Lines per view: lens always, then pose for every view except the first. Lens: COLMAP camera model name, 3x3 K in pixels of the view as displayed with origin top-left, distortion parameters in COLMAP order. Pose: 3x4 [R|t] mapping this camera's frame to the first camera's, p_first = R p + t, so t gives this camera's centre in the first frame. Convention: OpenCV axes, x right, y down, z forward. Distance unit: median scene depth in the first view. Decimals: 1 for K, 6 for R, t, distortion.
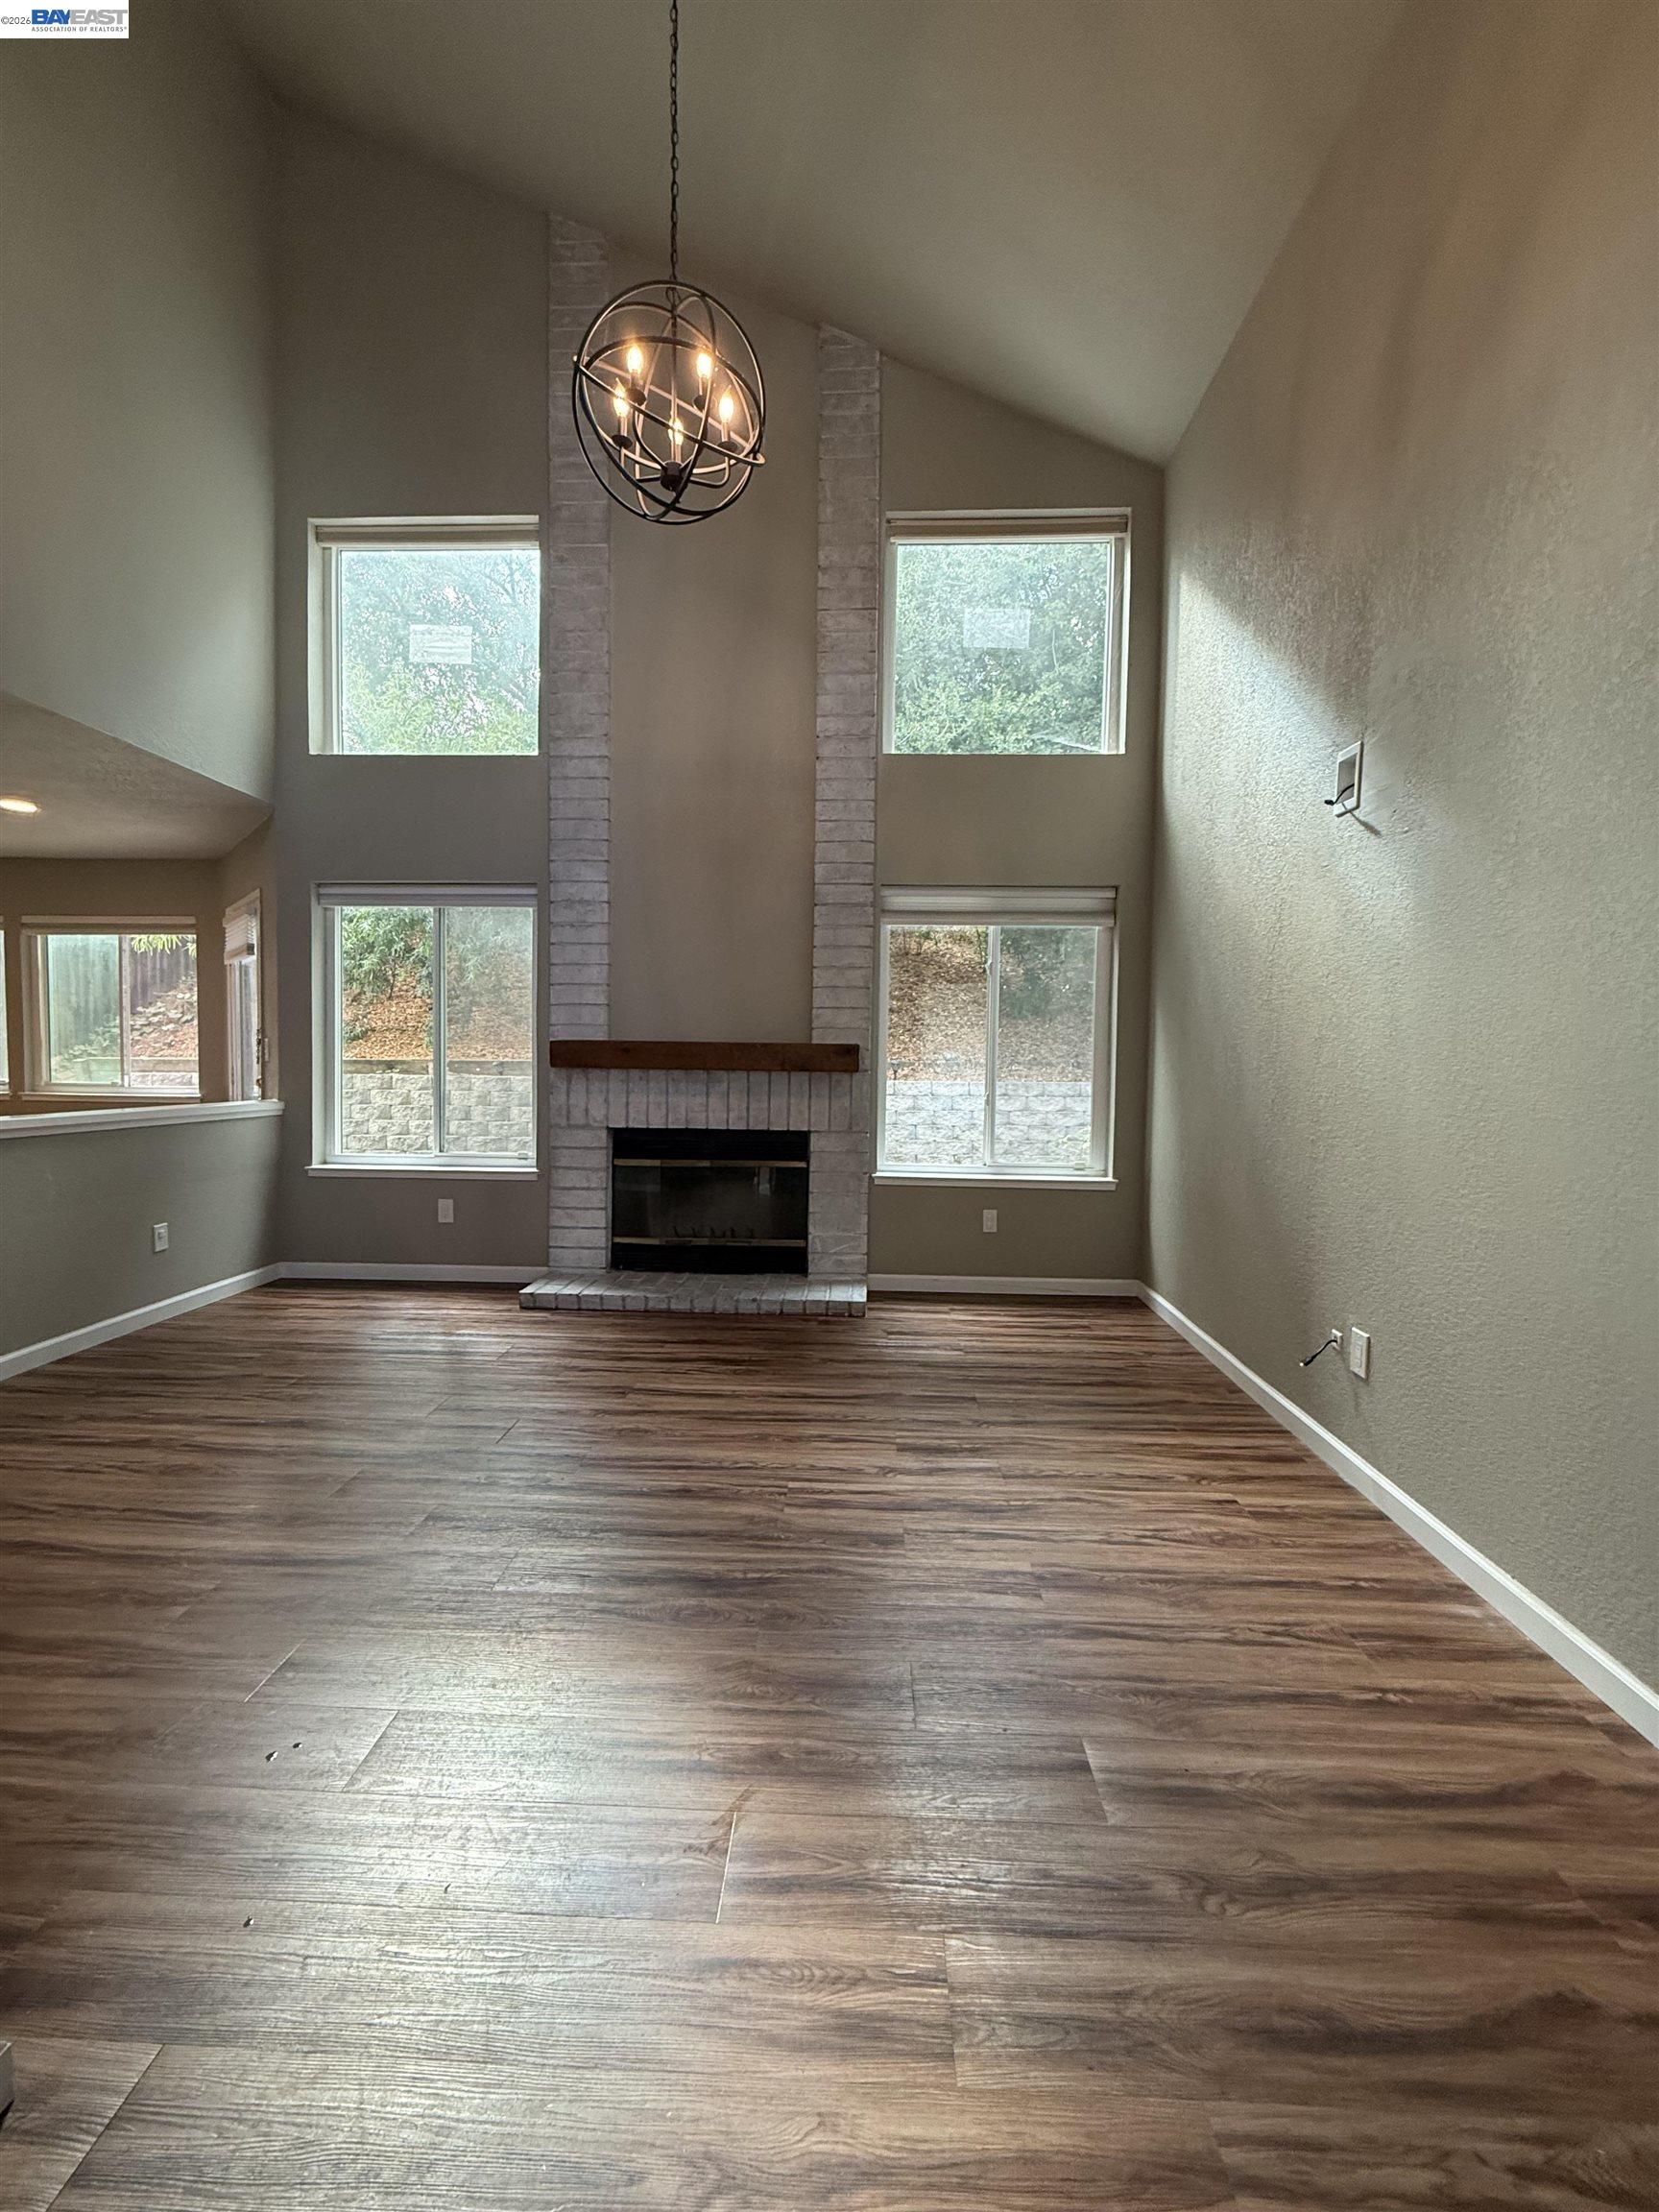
lens RADIAL K [[876.6, 0, 828.5], [0, 876.6, 1102.9], [0, 0, 1]] dist [0.000604, -0.000247]
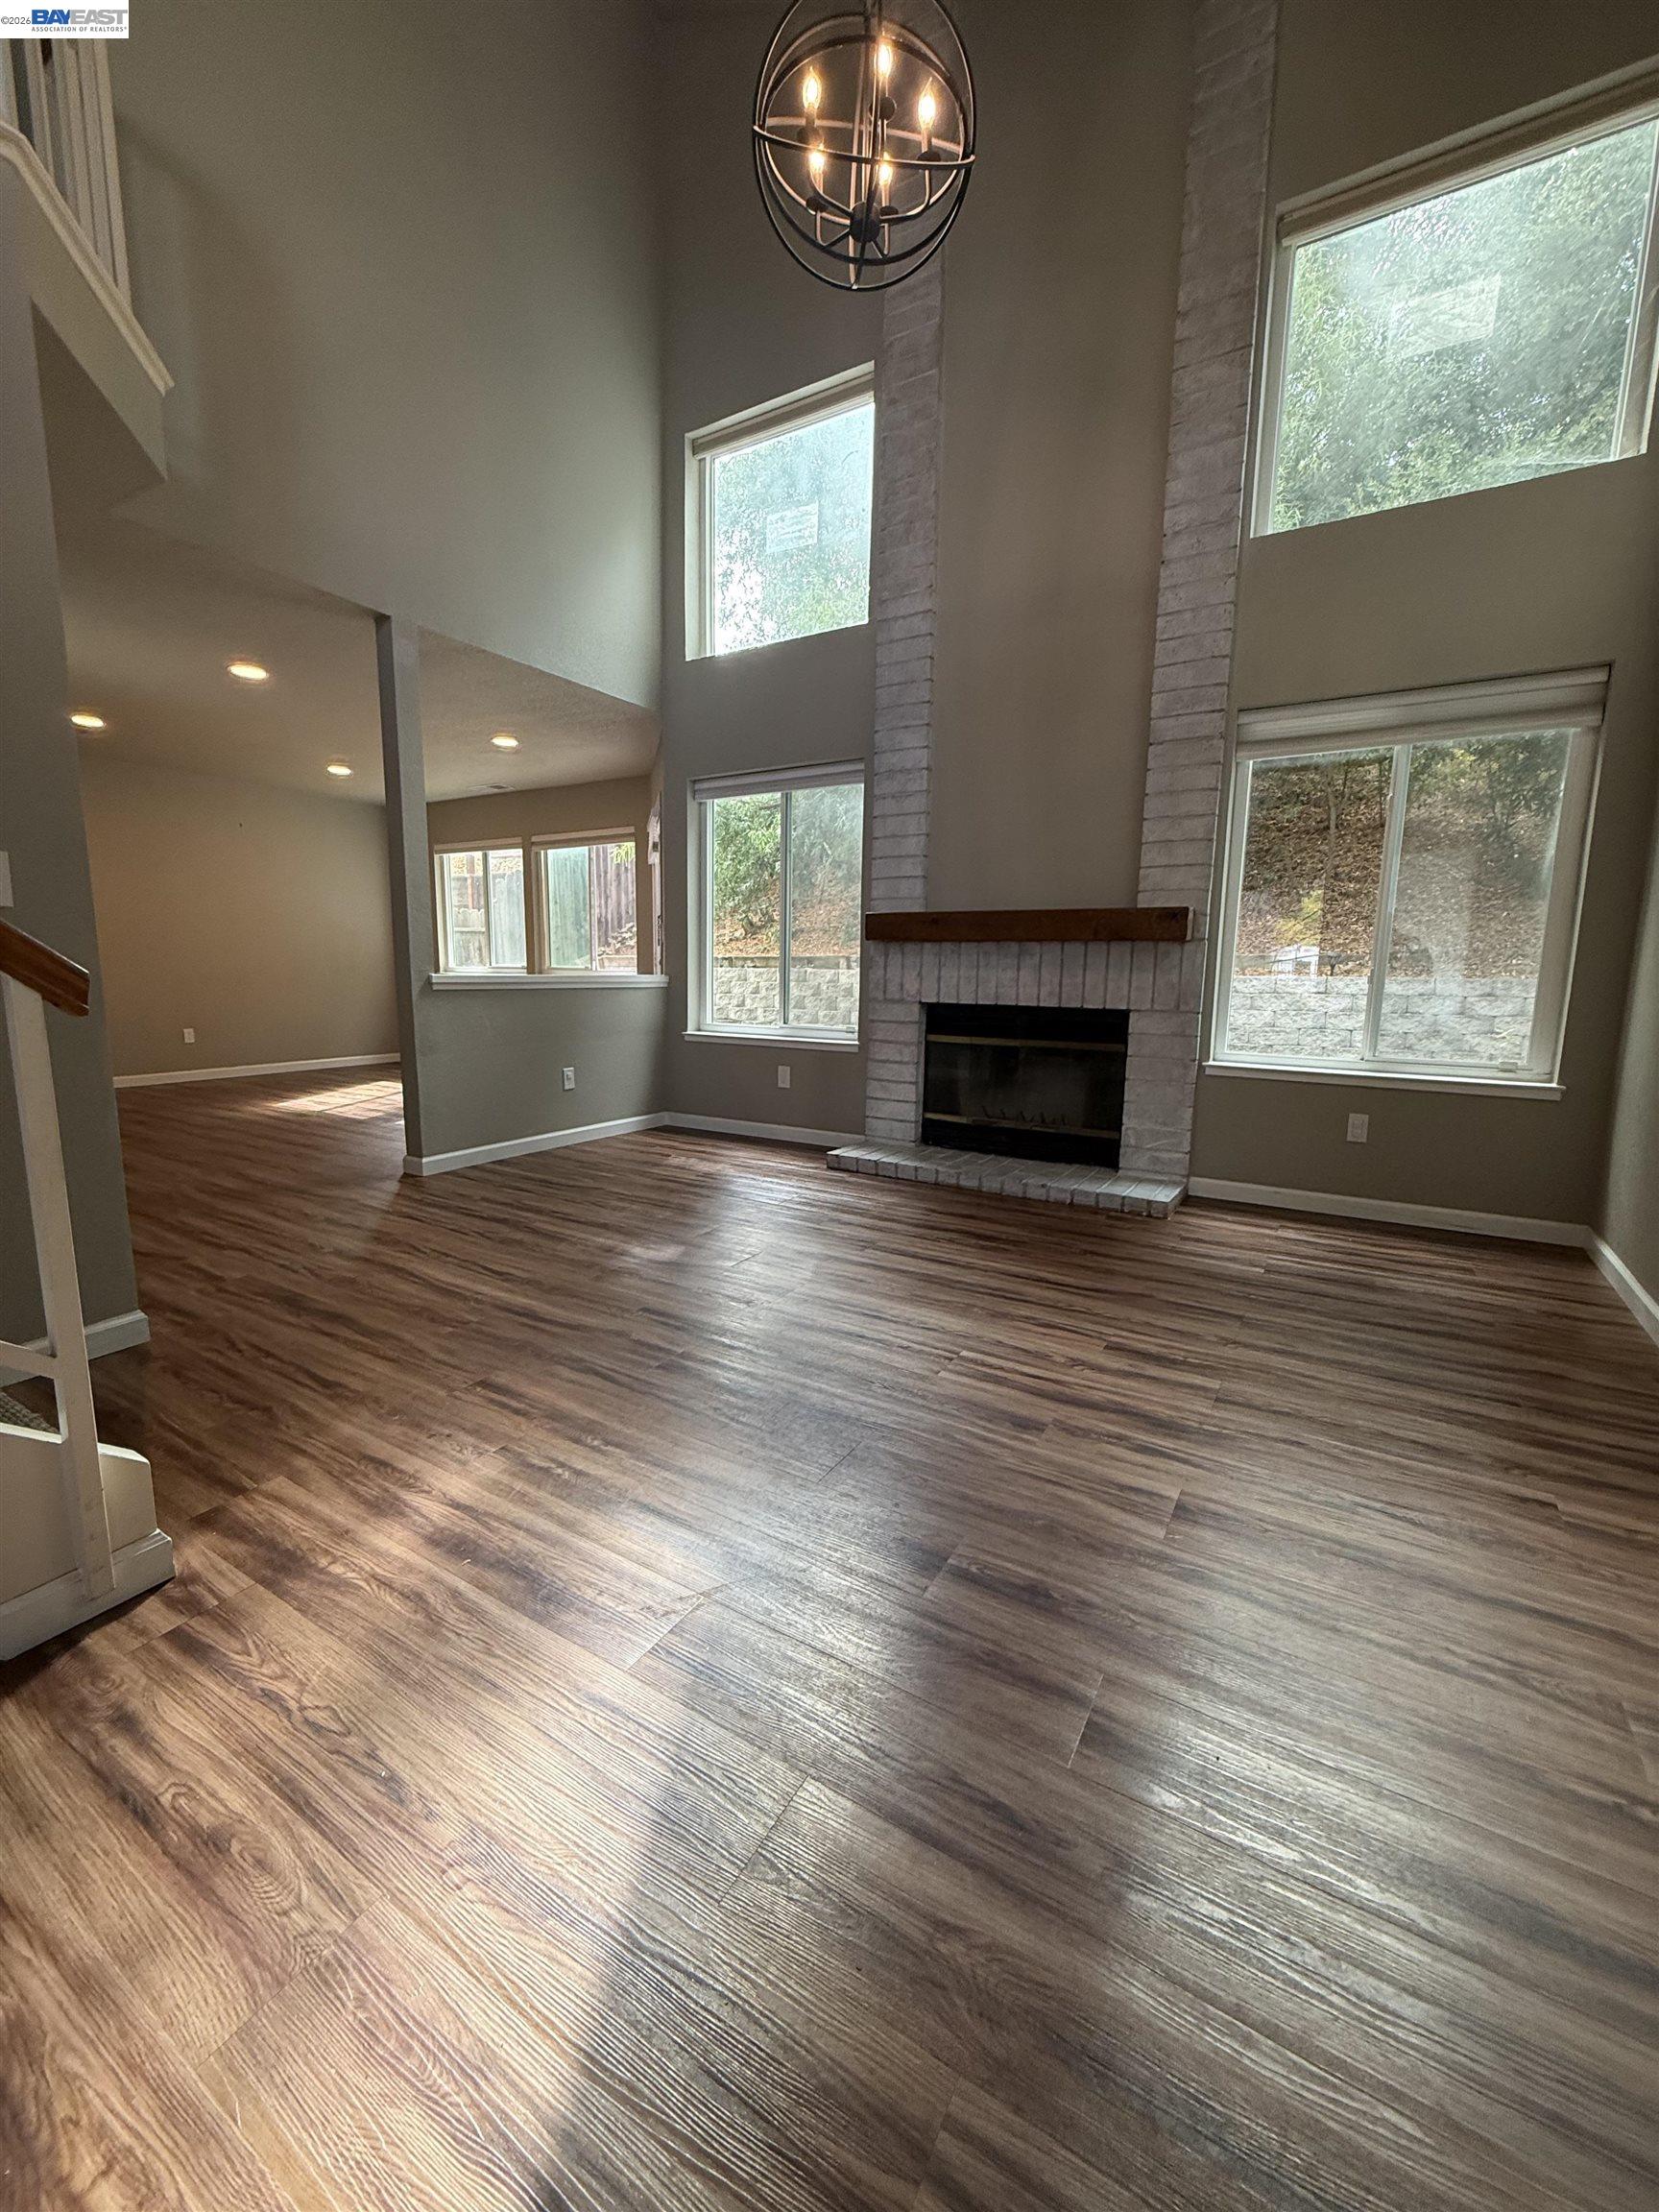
lens RADIAL K [[876.6, 0, 837.4], [0, 876.6, 1104.4], [0, 0, 1]] dist [0.000604, -0.000247]
pose [[0.875301, 0.072173, -0.478163, 0.153613], [-0.024966, 0.994226, 0.104365, 0.042675], [0.482934, -0.079413, 0.872048, 0.076243]]
